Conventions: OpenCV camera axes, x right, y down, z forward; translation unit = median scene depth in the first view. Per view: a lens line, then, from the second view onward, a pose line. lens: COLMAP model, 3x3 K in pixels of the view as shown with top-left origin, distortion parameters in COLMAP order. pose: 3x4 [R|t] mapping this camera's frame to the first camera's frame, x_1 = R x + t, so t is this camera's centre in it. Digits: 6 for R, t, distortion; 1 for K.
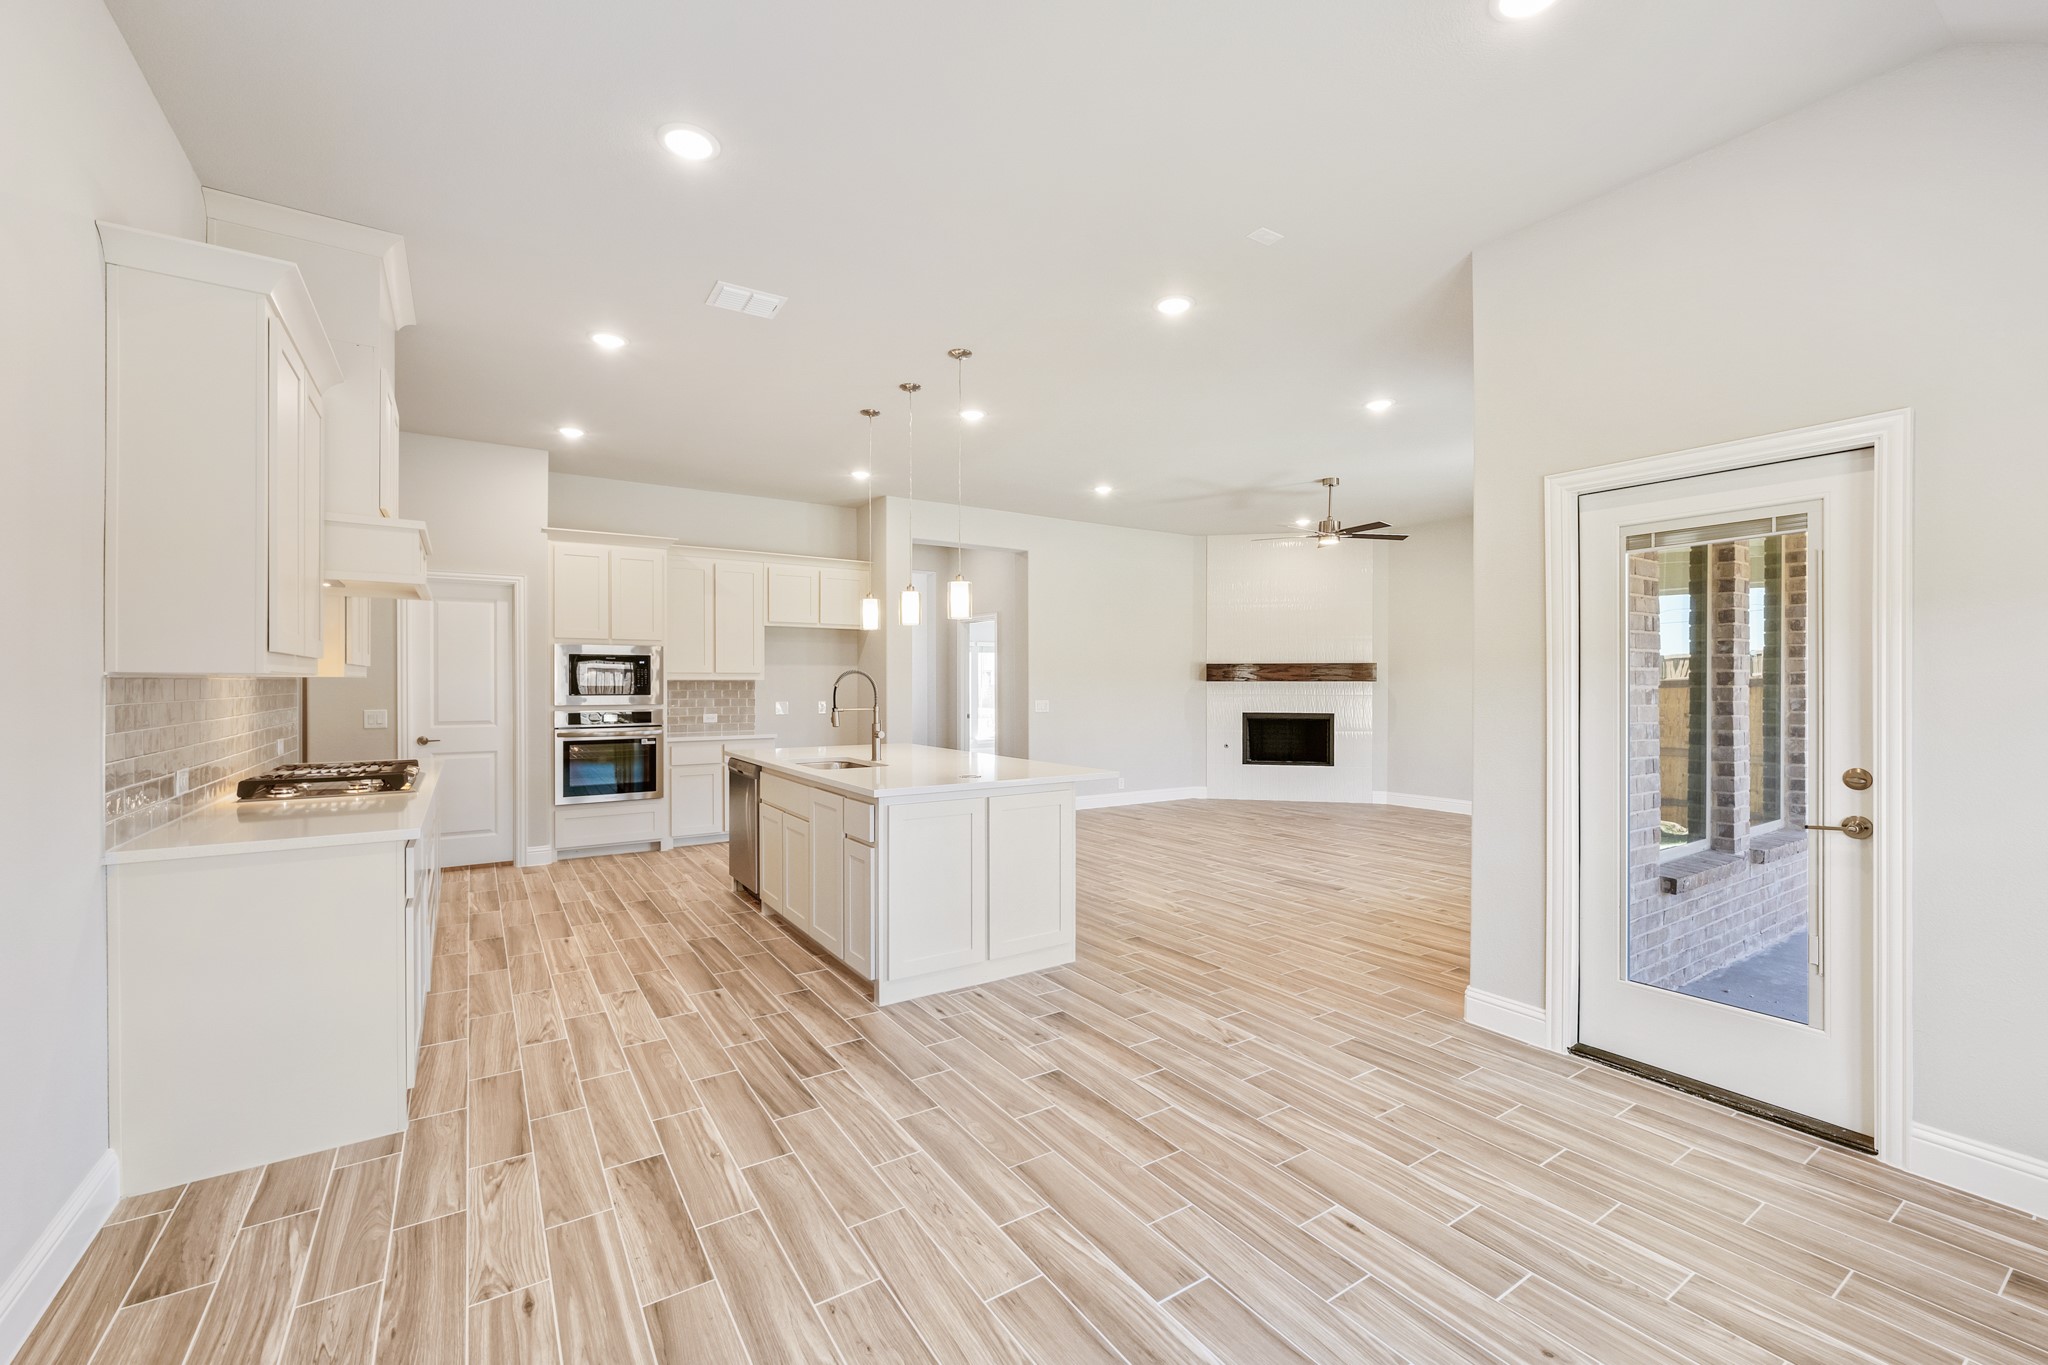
lens RADIAL K [[834.5, 0, 1050.6], [0, 834.5, 682.3], [0, 0, 1]] dist [-0.002858, 0.000717]
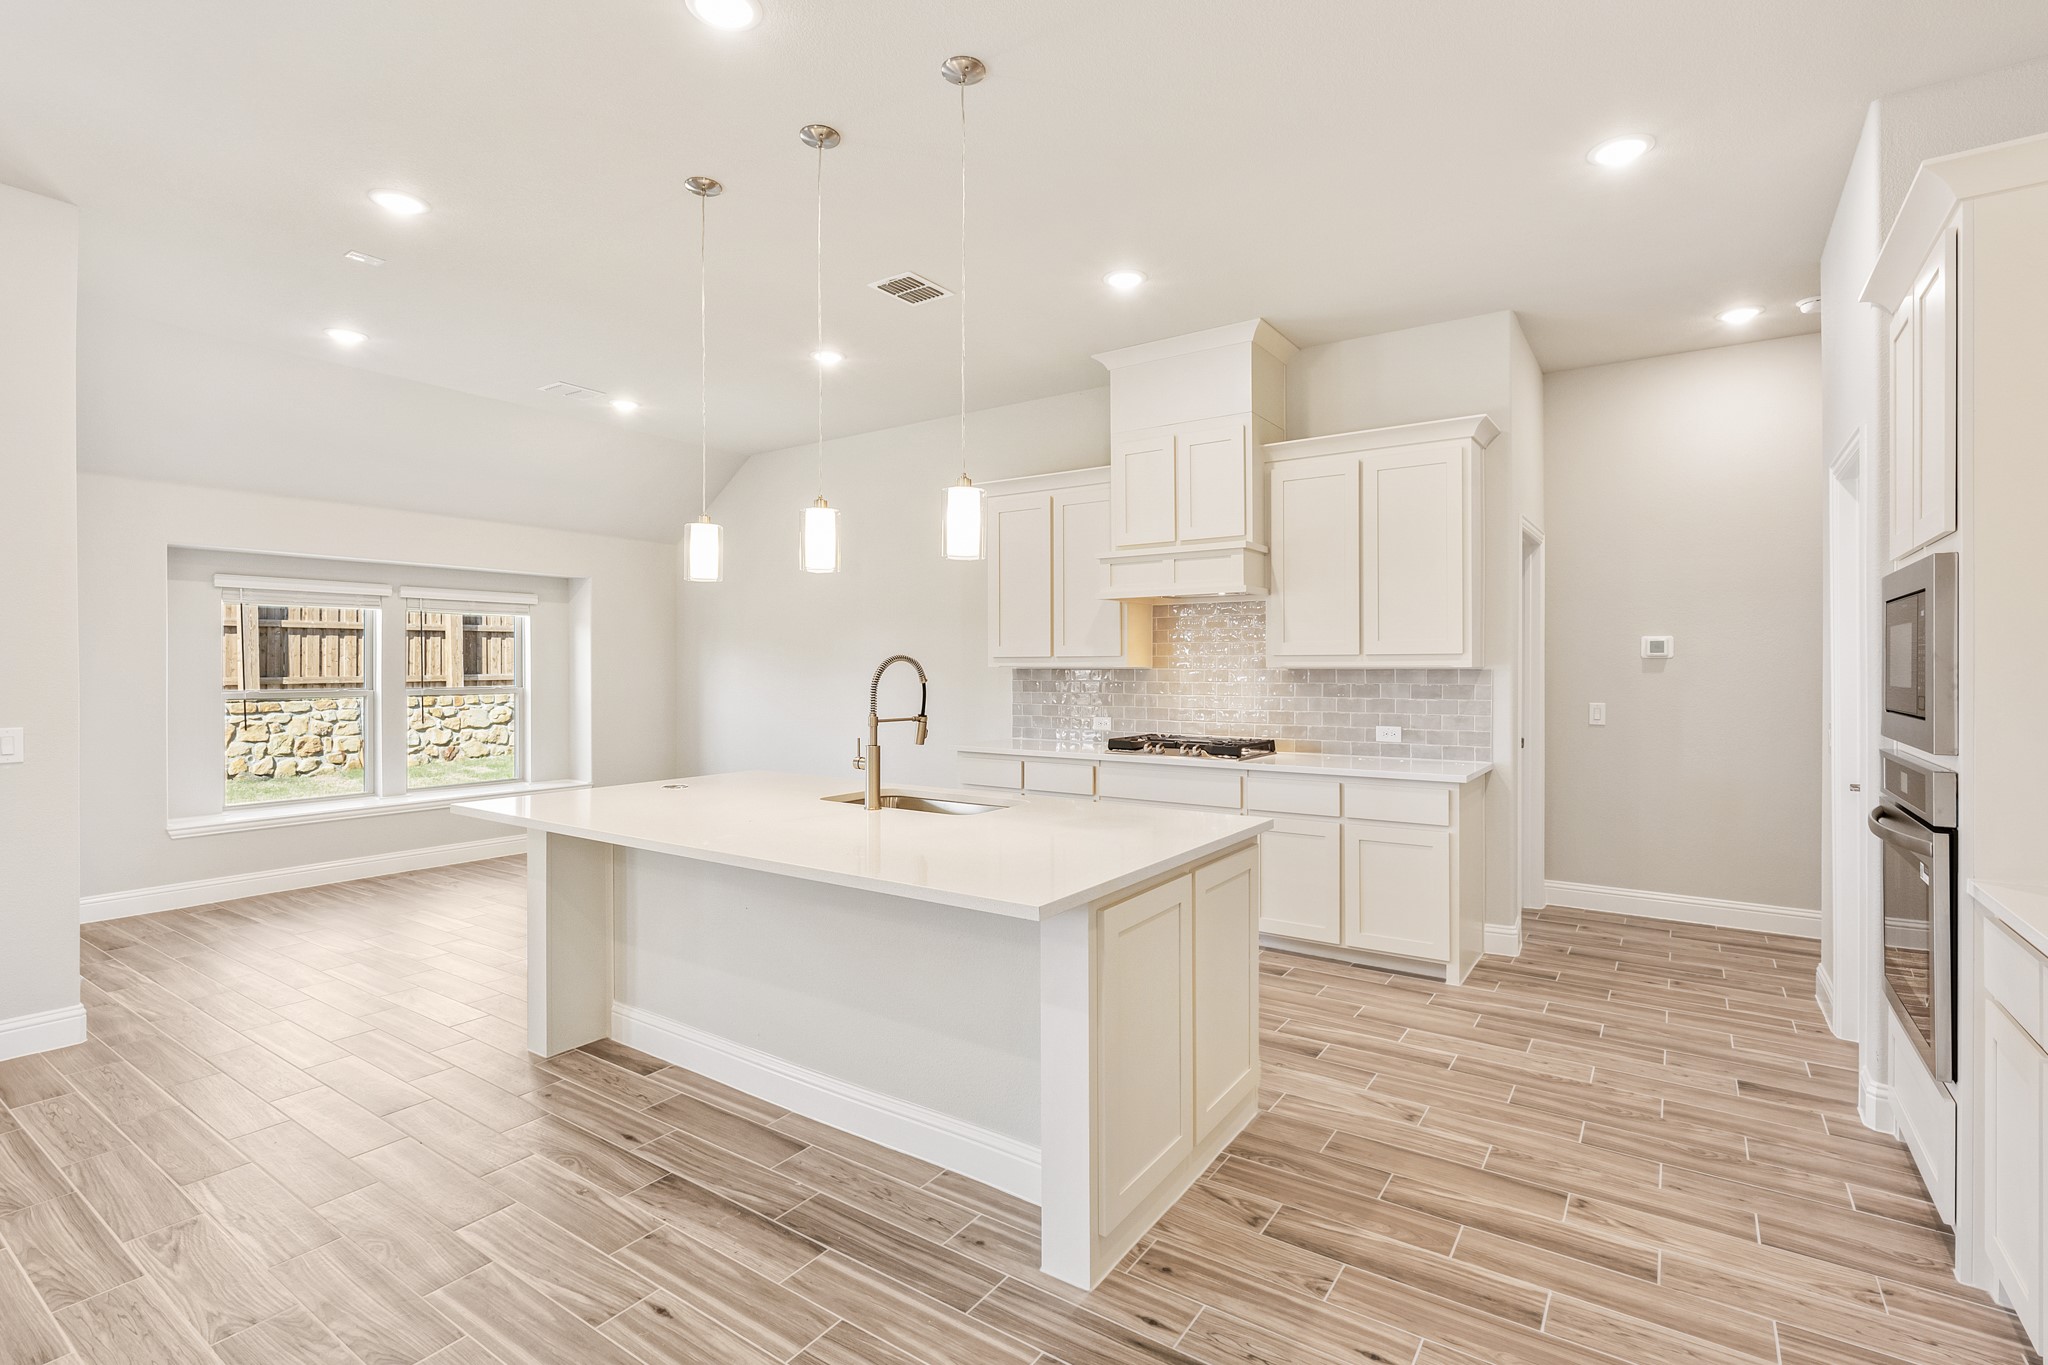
lens RADIAL K [[948.8, 0, 1025.3], [0, 948.8, 666.2], [0, 0, 1]] dist [0.003293, -0.000334]
pose [[-0.933837, 0.001080, -0.357697, -0.088634], [0.000919, 0.999999, 0.000619, -0.010838], [0.357697, 0.000249, -0.933838, 2.384504]]
